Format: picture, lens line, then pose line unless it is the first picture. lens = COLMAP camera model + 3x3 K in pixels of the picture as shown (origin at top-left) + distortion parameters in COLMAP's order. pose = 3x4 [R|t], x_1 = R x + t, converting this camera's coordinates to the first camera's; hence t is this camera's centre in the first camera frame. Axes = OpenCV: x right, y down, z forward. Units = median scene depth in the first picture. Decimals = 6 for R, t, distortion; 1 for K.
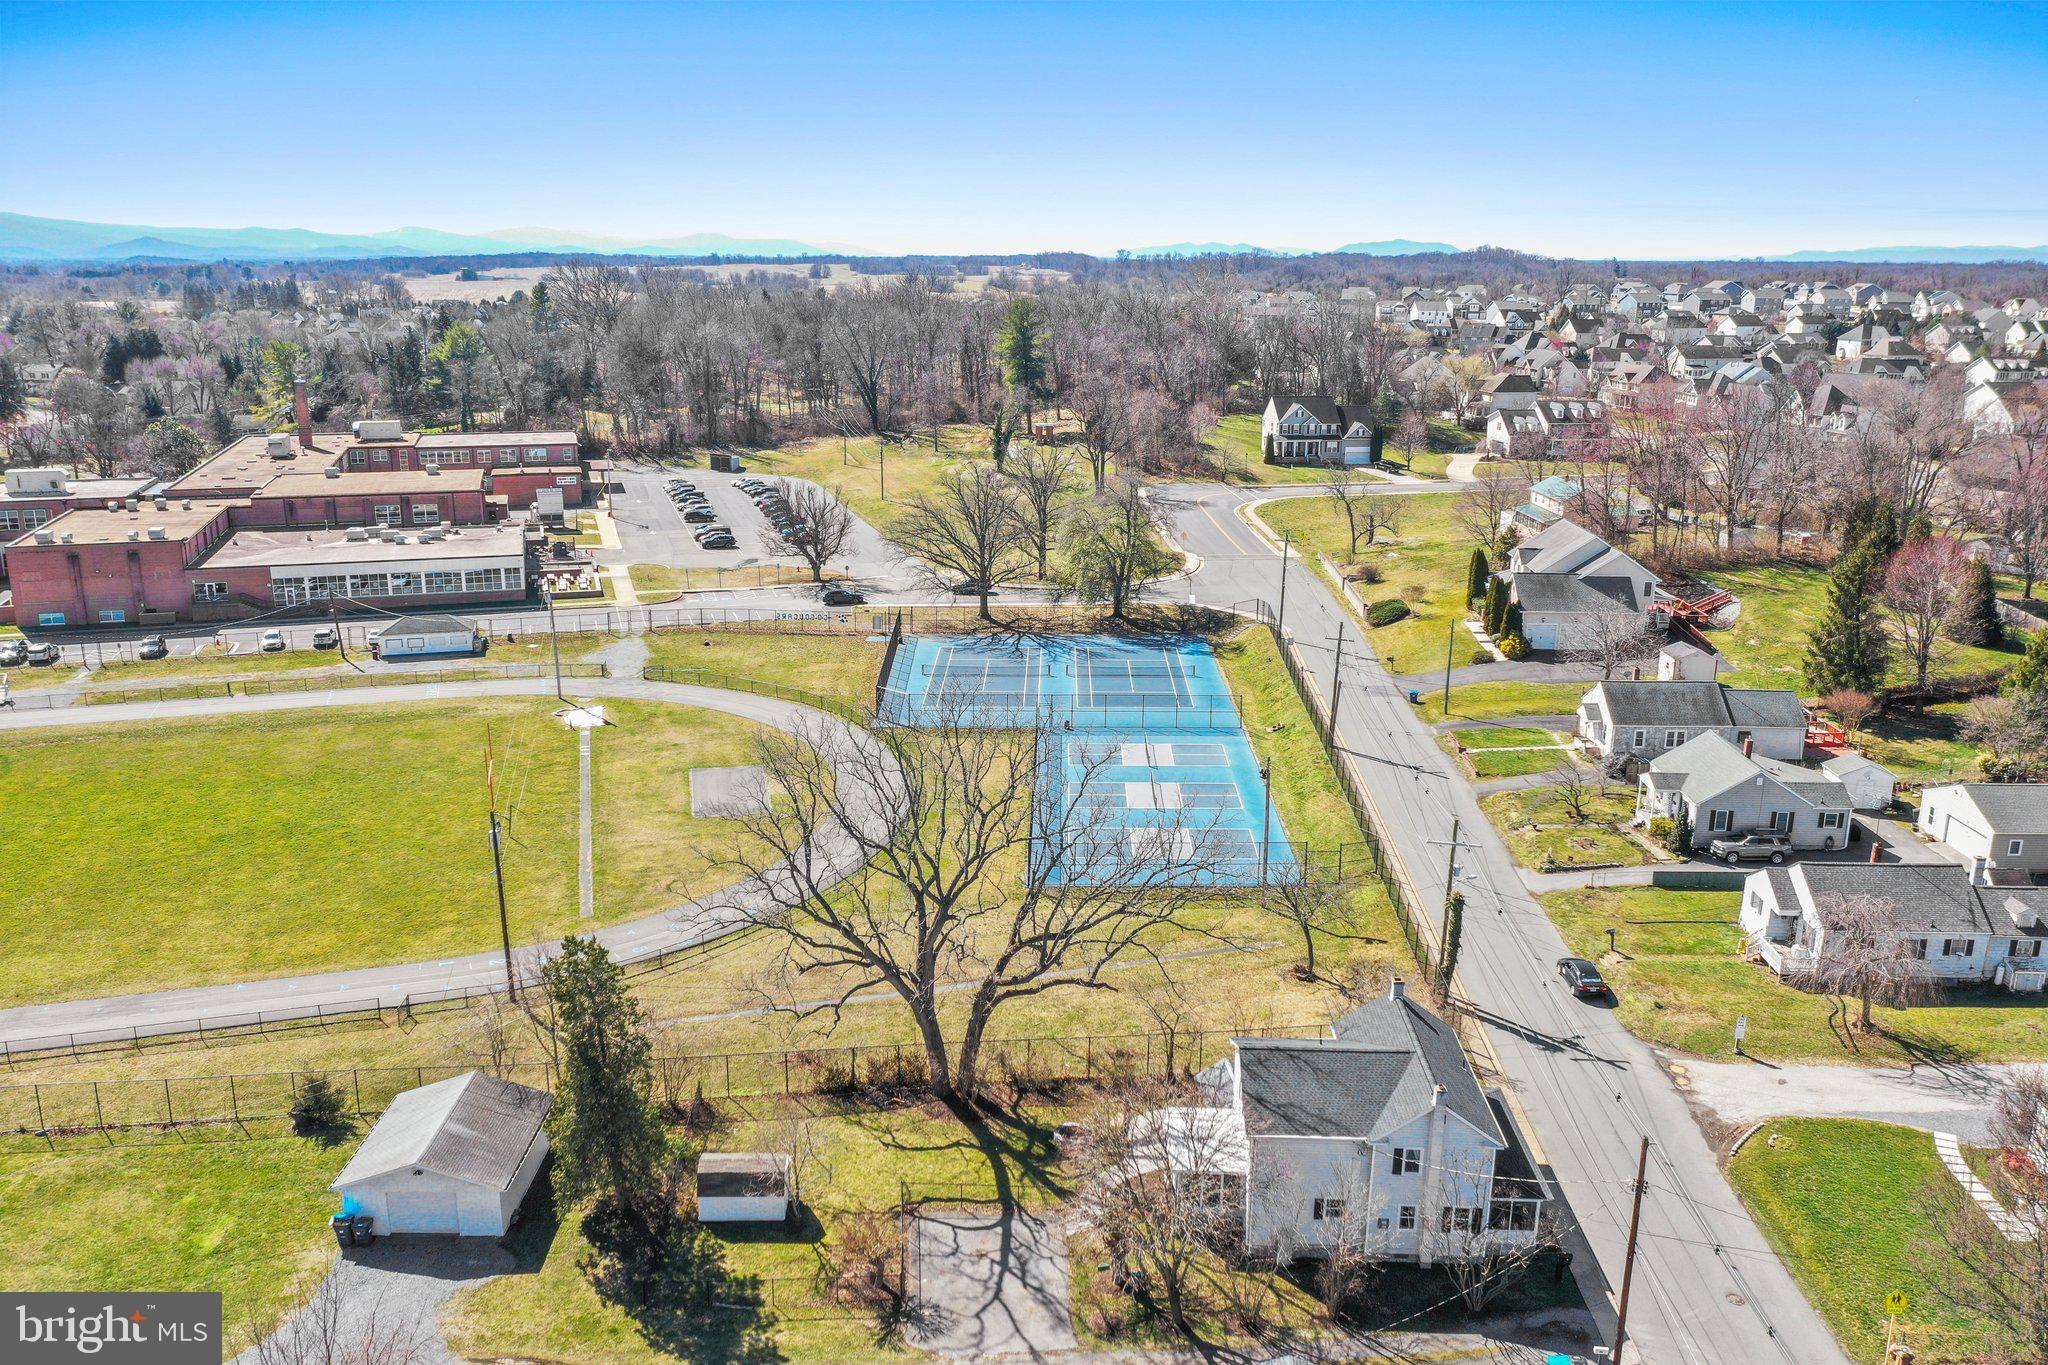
lens RADIAL K [[1606.0, 0, 1016.2], [0, 1606.0, 671.9], [0, 0, 1]] dist [-0.012248, 0.002722]
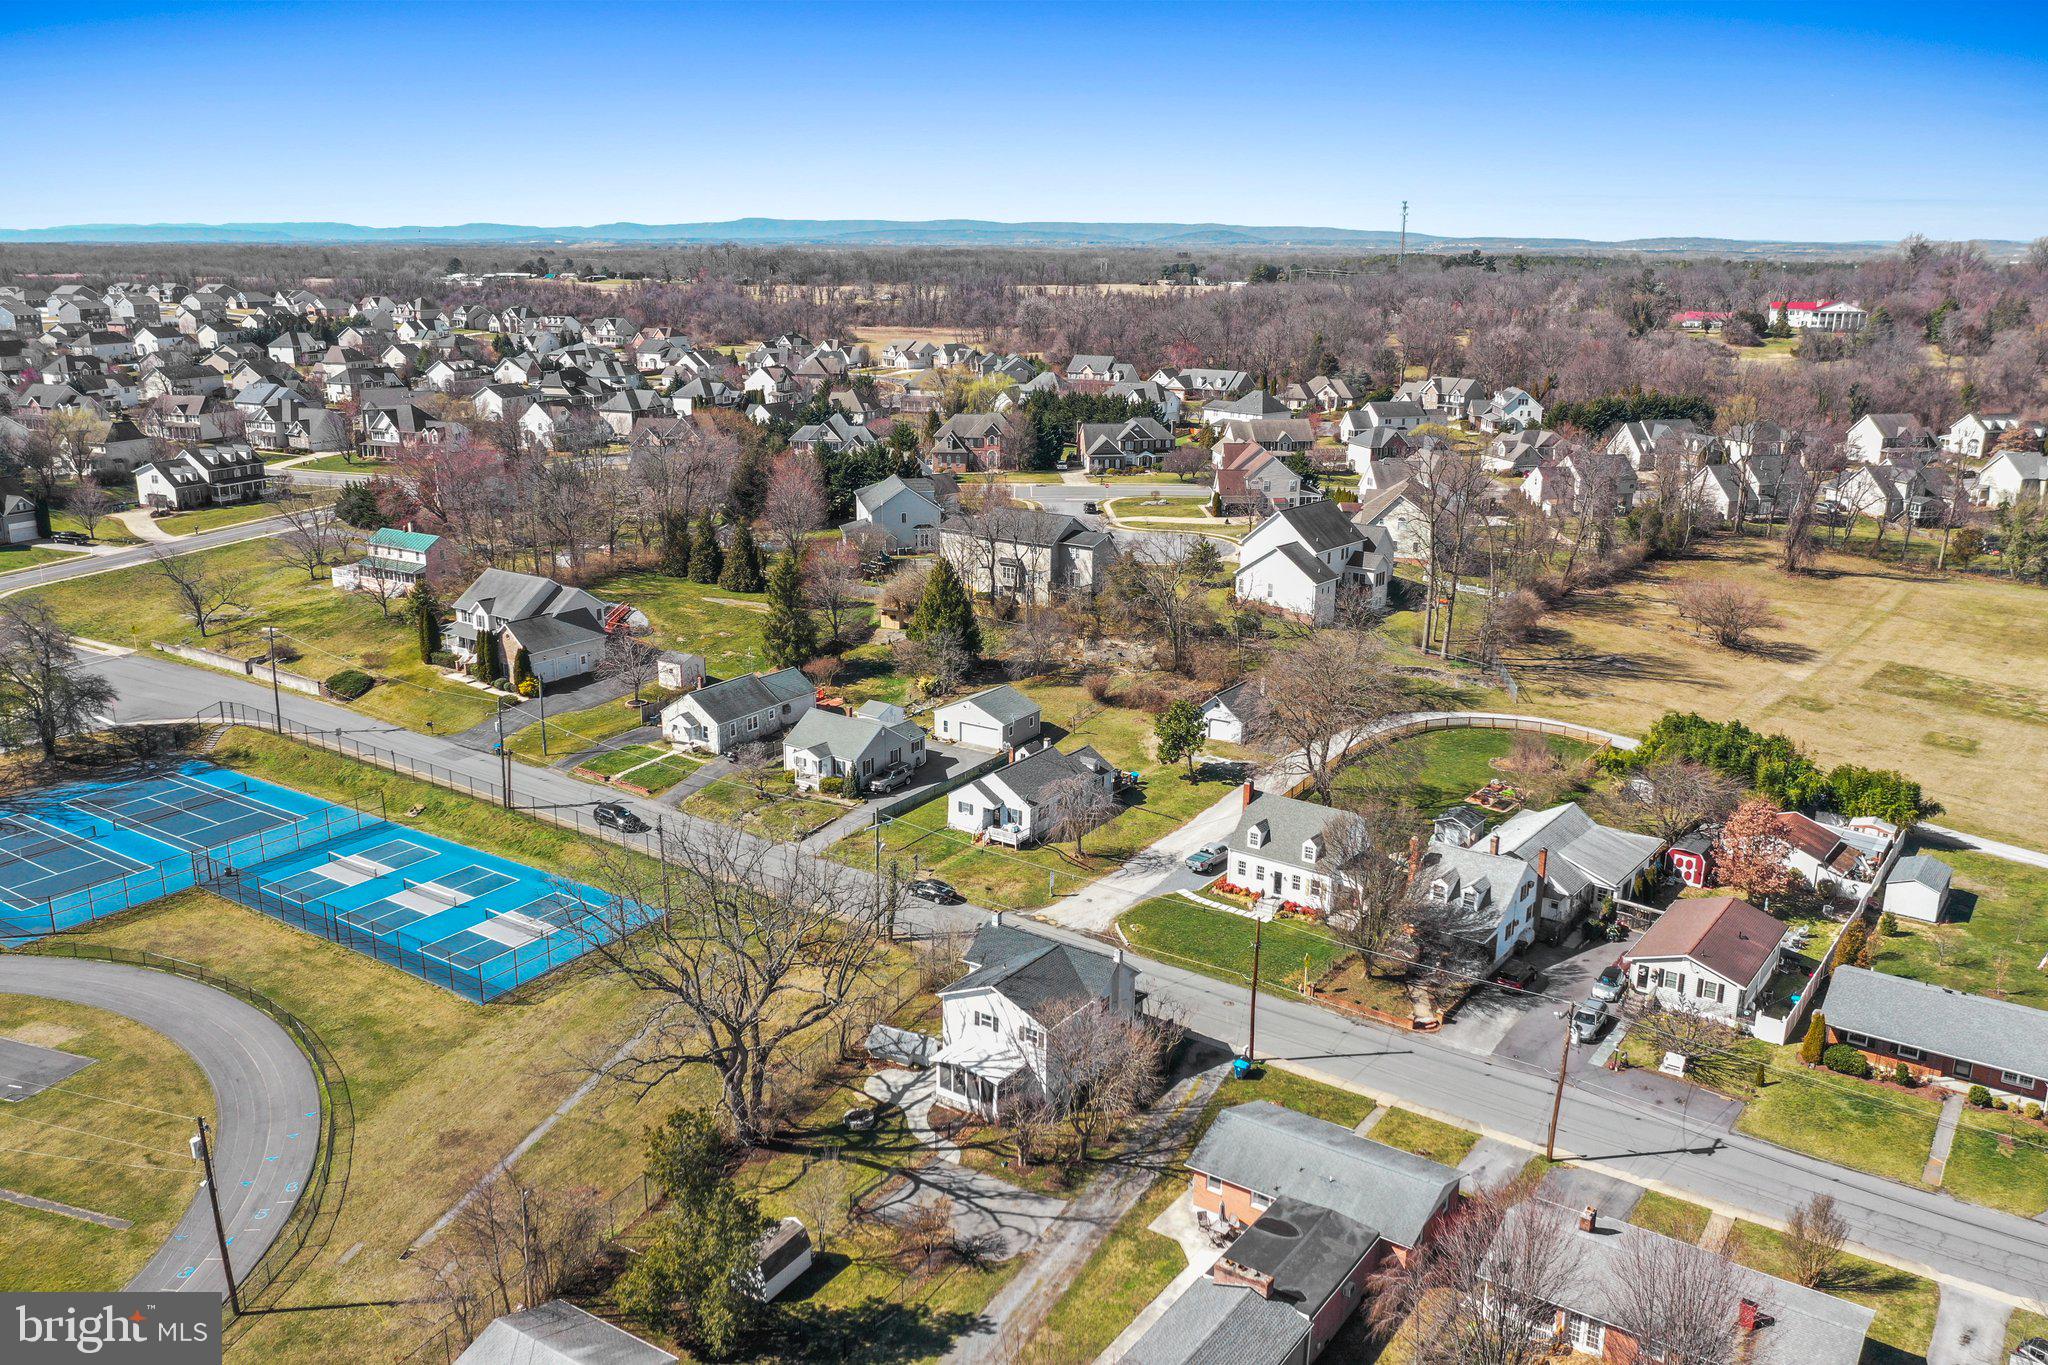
lens RADIAL K [[1606.0, 0, 1016.9], [0, 1606.0, 698.8], [0, 0, 1]] dist [-0.012248, 0.002722]
pose [[0.539504, -0.234419, 0.808692, -0.497606], [0.210759, 0.967483, 0.139844, -0.109008], [-0.815178, 0.094993, 0.571367, 0.079199]]
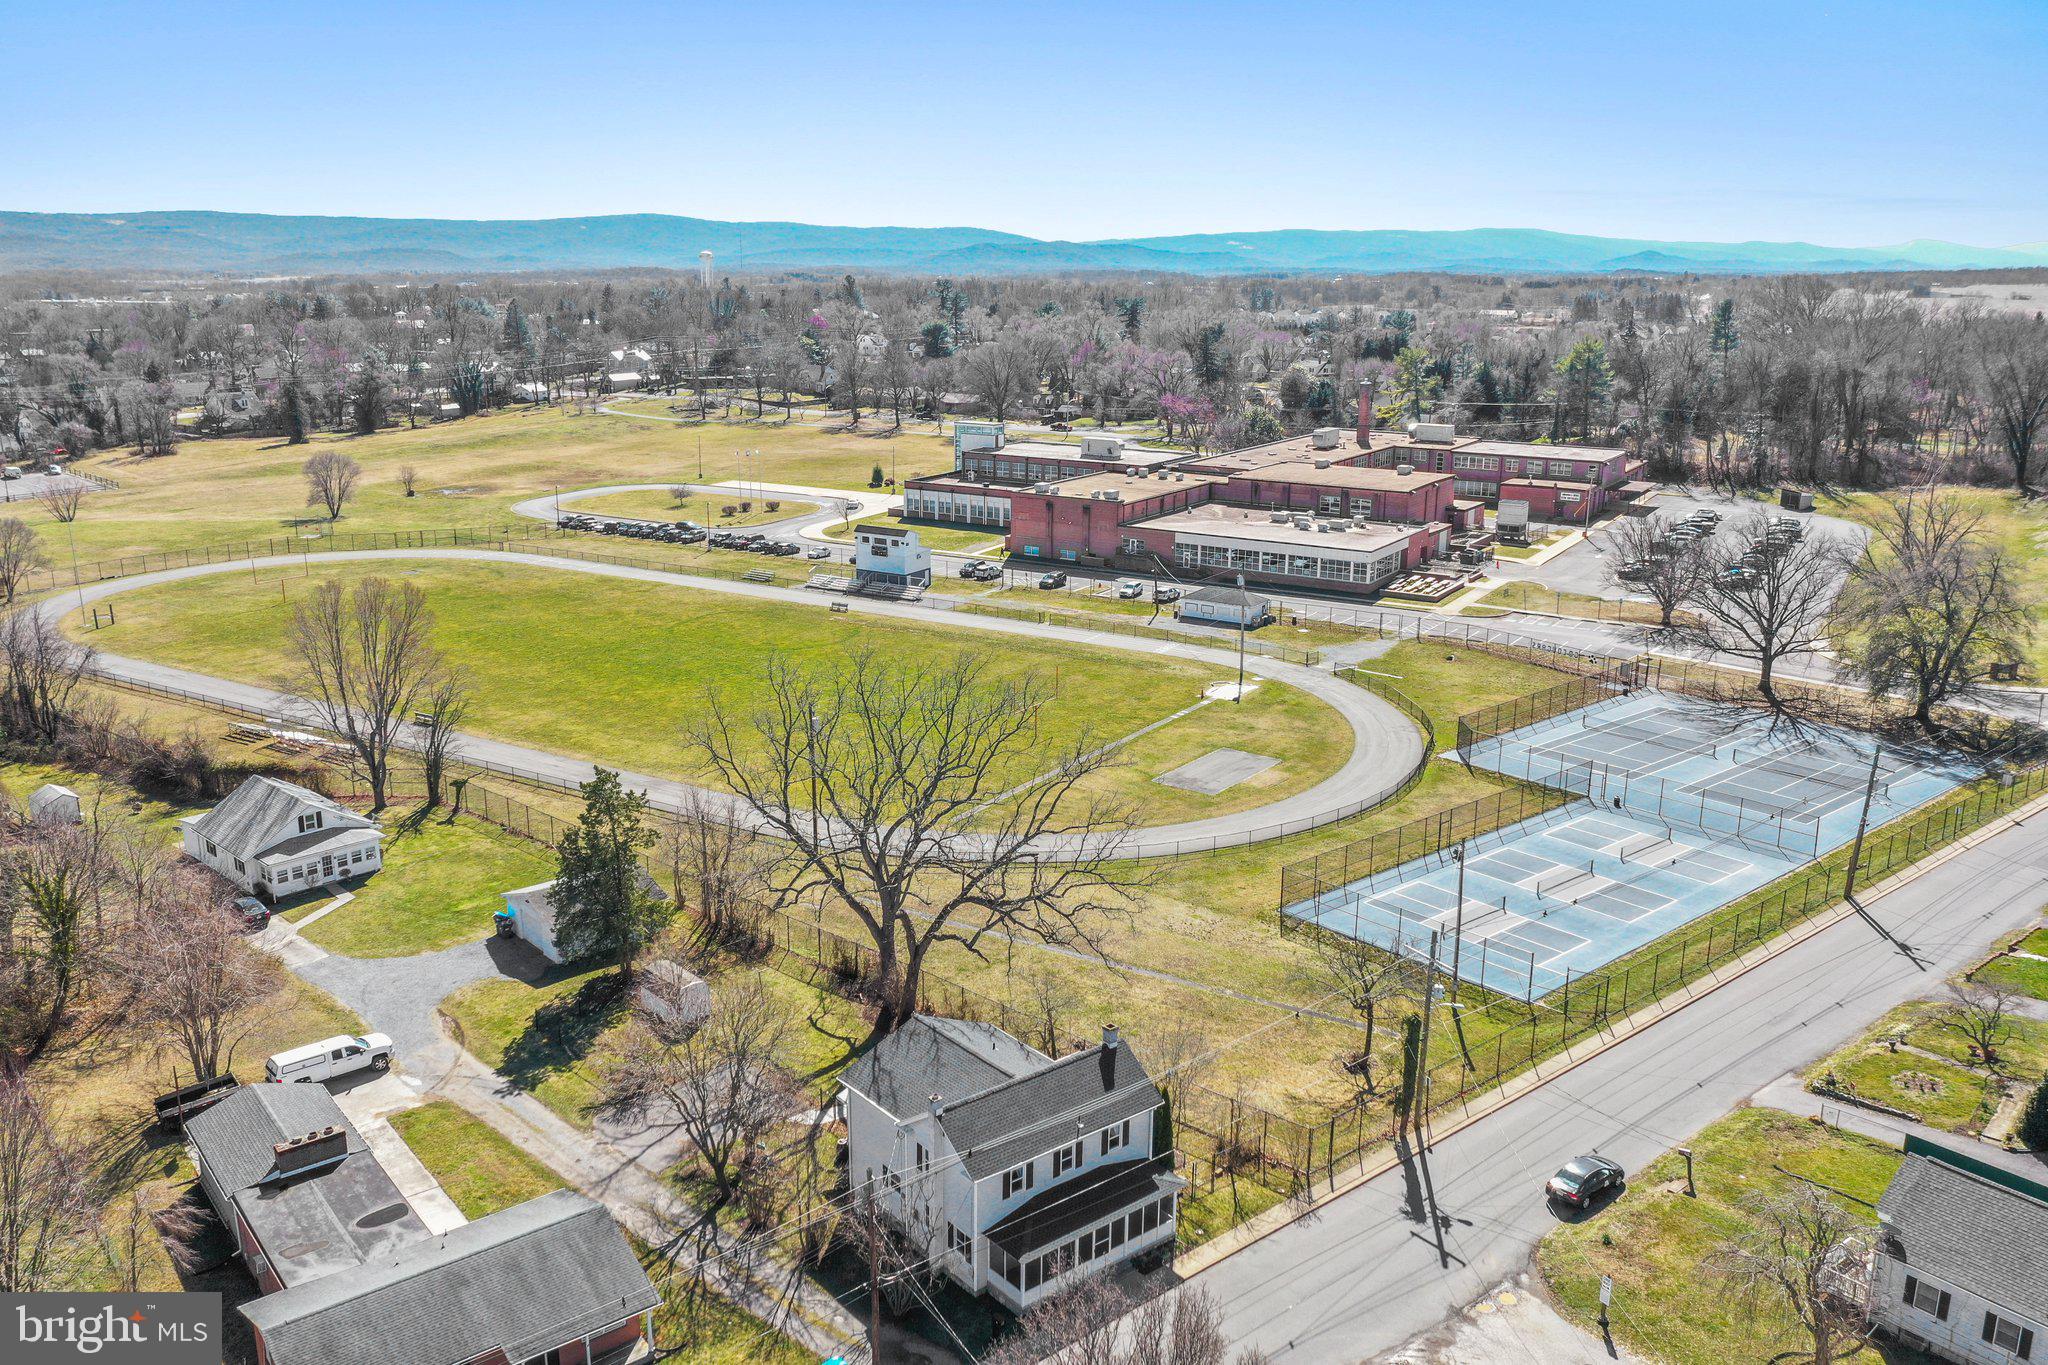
lens RADIAL K [[1606.0, 0, 1012.8], [0, 1606.0, 688.1], [0, 0, 1]] dist [-0.012248, 0.002722]
pose [[0.658042, 0.190371, -0.728519, 0.488230], [-0.189260, 0.978269, 0.084682, -0.043779], [0.728808, 0.082155, 0.679772, 0.161380]]
